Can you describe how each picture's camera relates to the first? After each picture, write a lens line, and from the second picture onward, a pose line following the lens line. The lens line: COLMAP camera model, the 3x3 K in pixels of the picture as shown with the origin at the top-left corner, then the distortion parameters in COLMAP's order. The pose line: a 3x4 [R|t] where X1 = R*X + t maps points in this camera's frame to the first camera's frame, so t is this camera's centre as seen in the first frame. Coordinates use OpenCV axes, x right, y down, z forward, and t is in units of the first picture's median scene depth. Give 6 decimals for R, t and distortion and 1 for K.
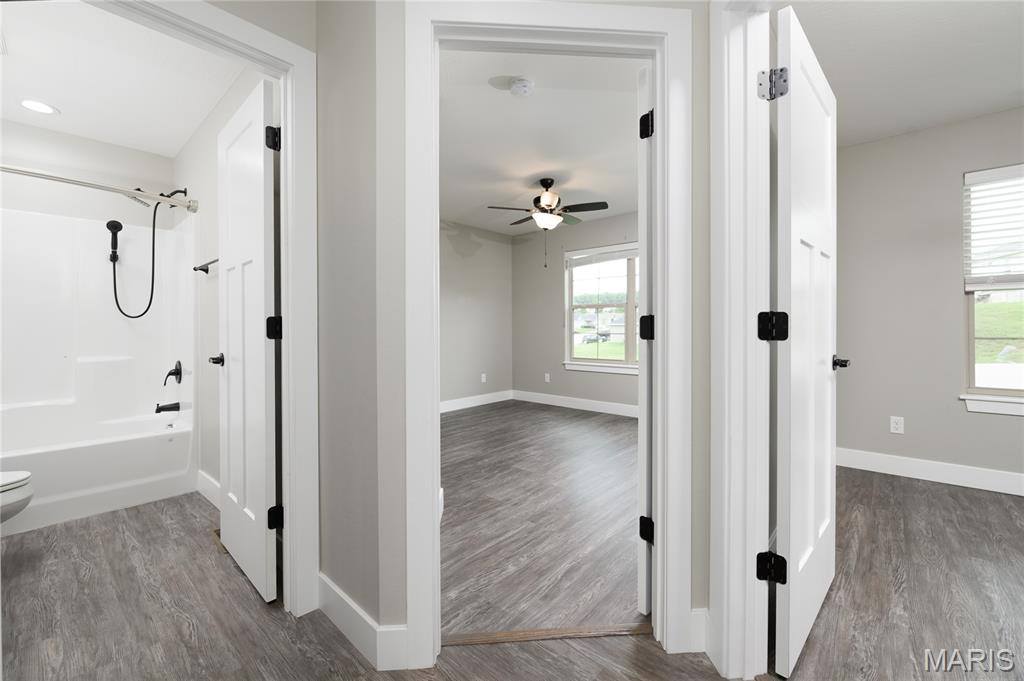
lens RADIAL K [[426.6, 0, 507.6], [0, 426.6, 330.1], [0, 0, 1]] dist [-0.003471, -0.000676]
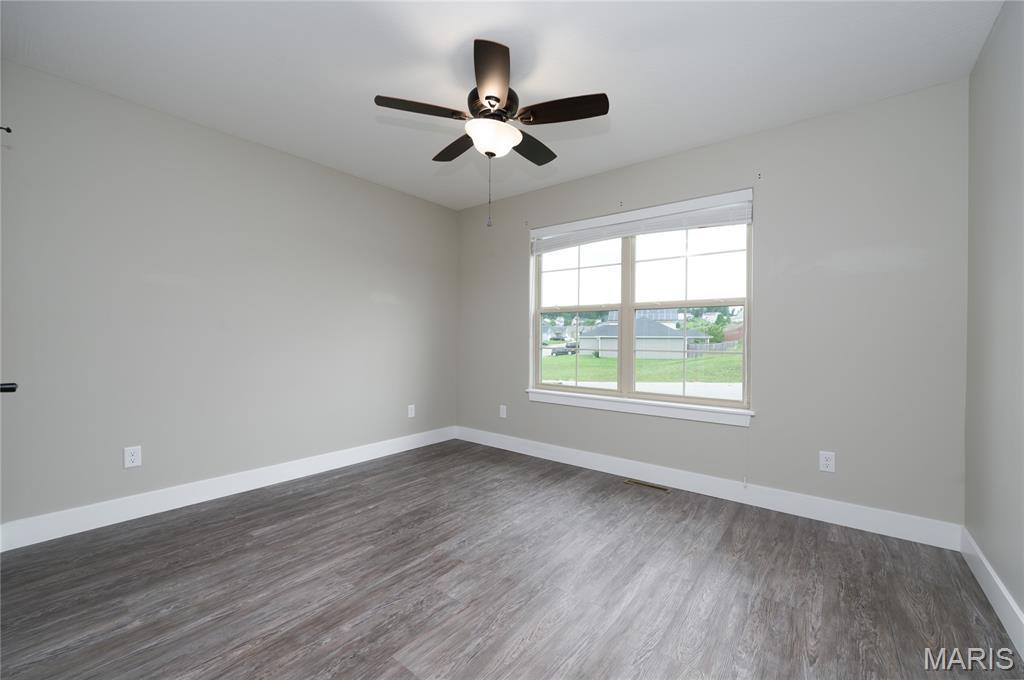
lens RADIAL K [[416.7, 0, 507.1], [0, 416.7, 338.8], [0, 0, 1]] dist [-0.003818, -0.000380]
pose [[0.997655, 0.013787, 0.067044, 0.059033], [-0.013381, 0.999889, -0.006507, -0.002564], [-0.067126, 0.005594, 0.997729, 0.363976]]
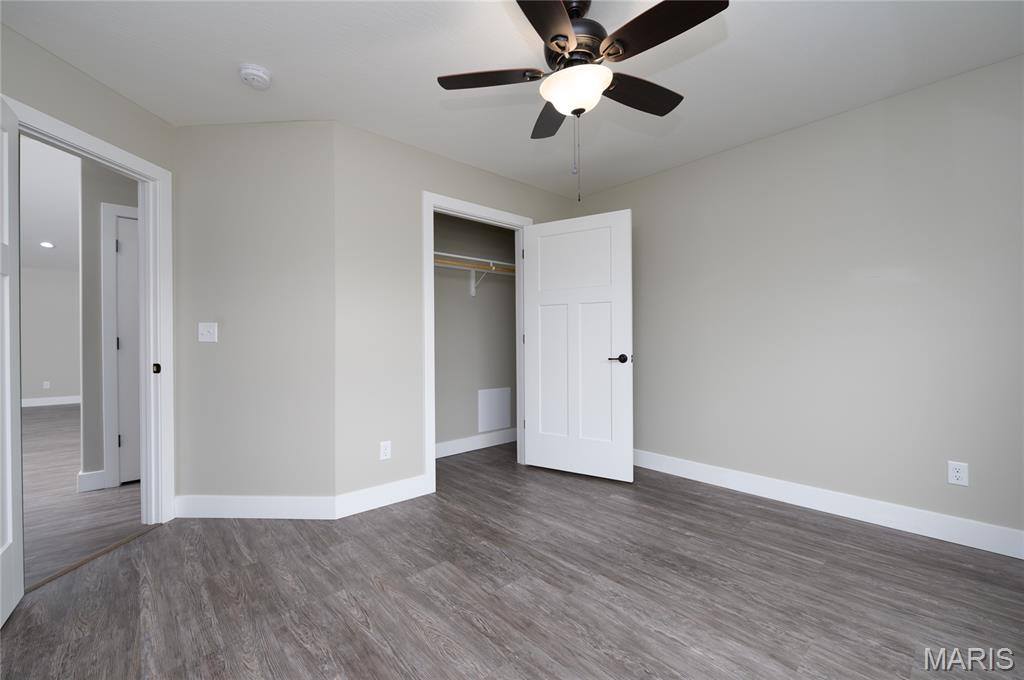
lens RADIAL K [[416.7, 0, 507.1], [0, 416.7, 338.8], [0, 0, 1]] dist [-0.003818, -0.000380]
pose [[-0.102419, 0.002825, -0.994737, 0.392967], [0.002620, 0.999993, 0.002571, -0.007273], [0.994738, -0.002343, -0.102426, 0.741023]]
